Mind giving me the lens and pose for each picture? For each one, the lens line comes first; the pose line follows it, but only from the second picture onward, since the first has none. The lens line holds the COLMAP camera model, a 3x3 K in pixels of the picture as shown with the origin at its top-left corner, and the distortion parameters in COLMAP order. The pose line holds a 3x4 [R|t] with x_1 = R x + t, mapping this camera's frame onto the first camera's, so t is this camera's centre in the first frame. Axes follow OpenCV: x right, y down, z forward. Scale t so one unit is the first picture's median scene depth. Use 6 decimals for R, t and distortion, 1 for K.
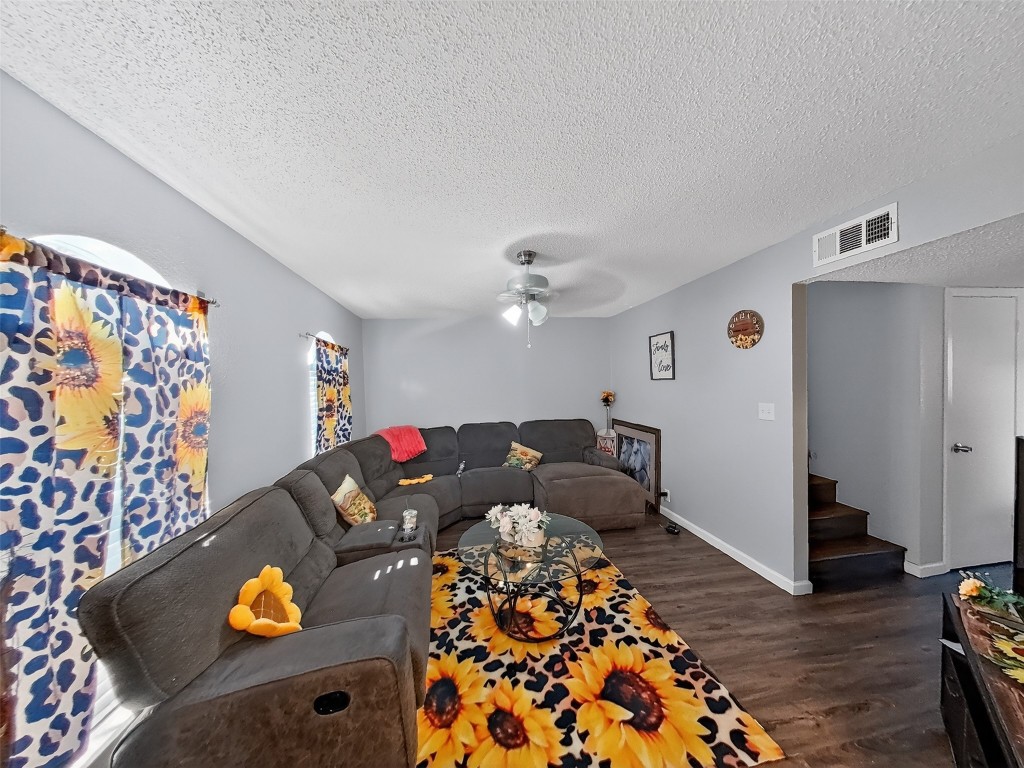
lens RADIAL K [[330.8, 0, 512.0], [0, 330.8, 384.0], [0, 0, 1]] dist [0.001498, -0.000018]
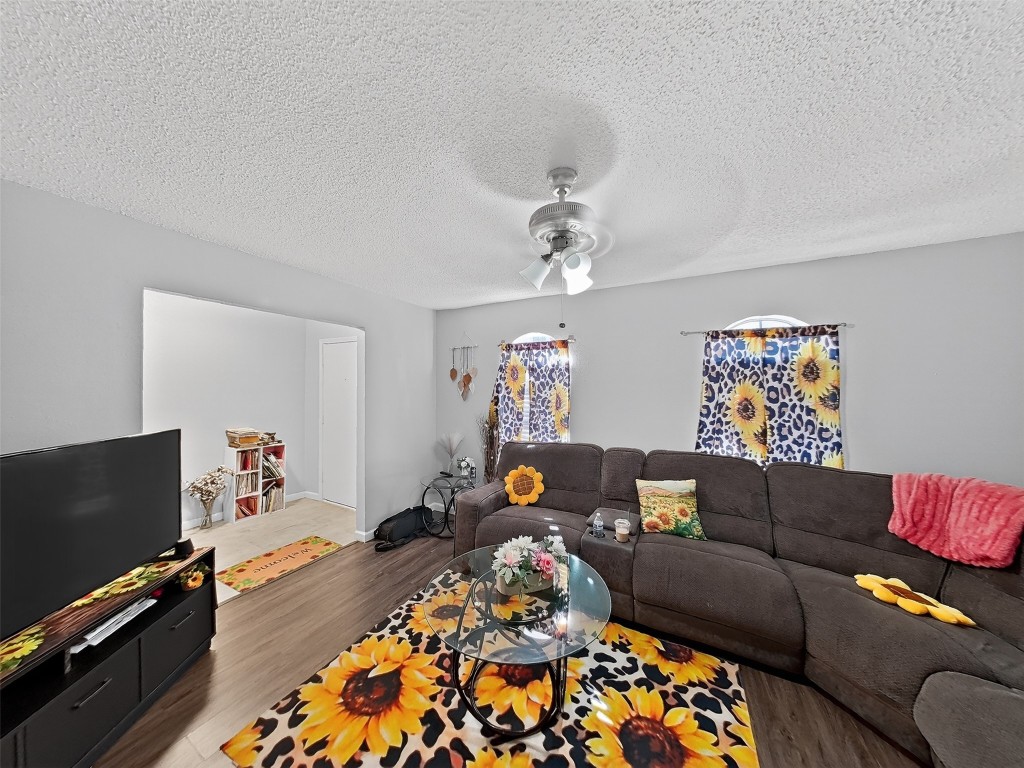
lens RADIAL K [[330.8, 0, 512.0], [0, 330.8, 384.0], [0, 0, 1]] dist [0.001498, -0.000018]
pose [[-0.615955, 0.026313, -0.787342, 0.771862], [0.010885, 0.999631, 0.024892, -0.029807], [0.787706, 0.006762, -0.616014, 1.723905]]
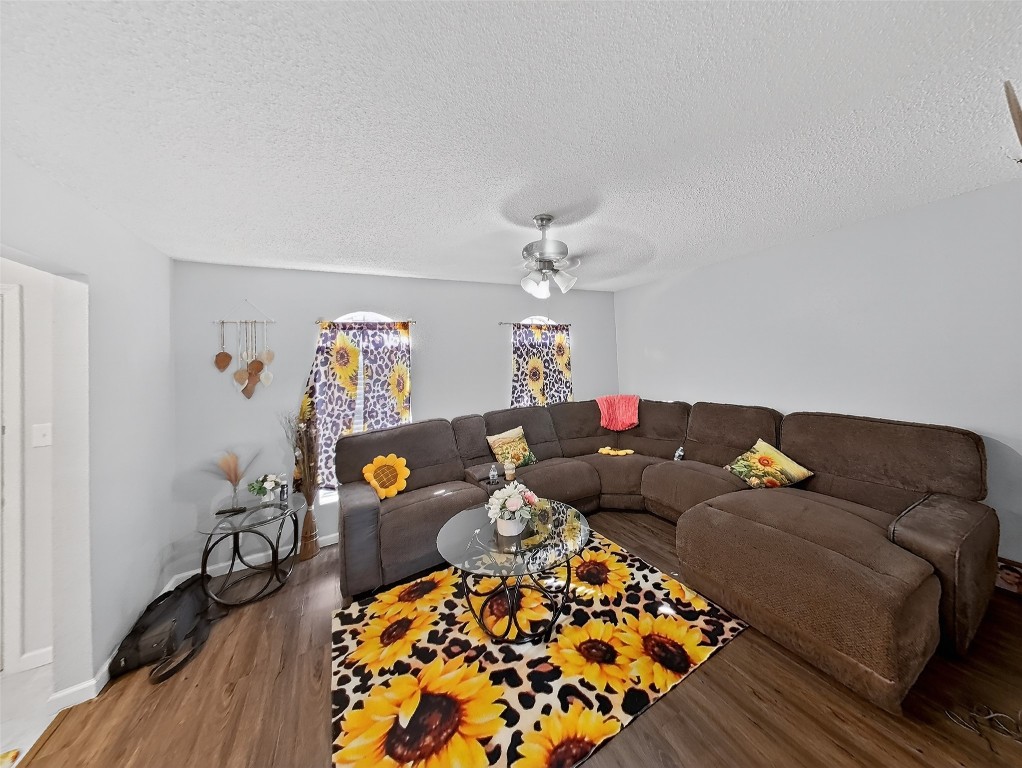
lens RADIAL K [[340.4, 0, 530.1], [0, 340.4, 342.4], [0, 0, 1]] dist [-0.001005, -0.000141]
pose [[0.346836, -0.031824, -0.937386, 1.173946], [0.035758, 0.999146, -0.020690, -0.045155], [0.937244, -0.026343, 0.347678, 0.847428]]
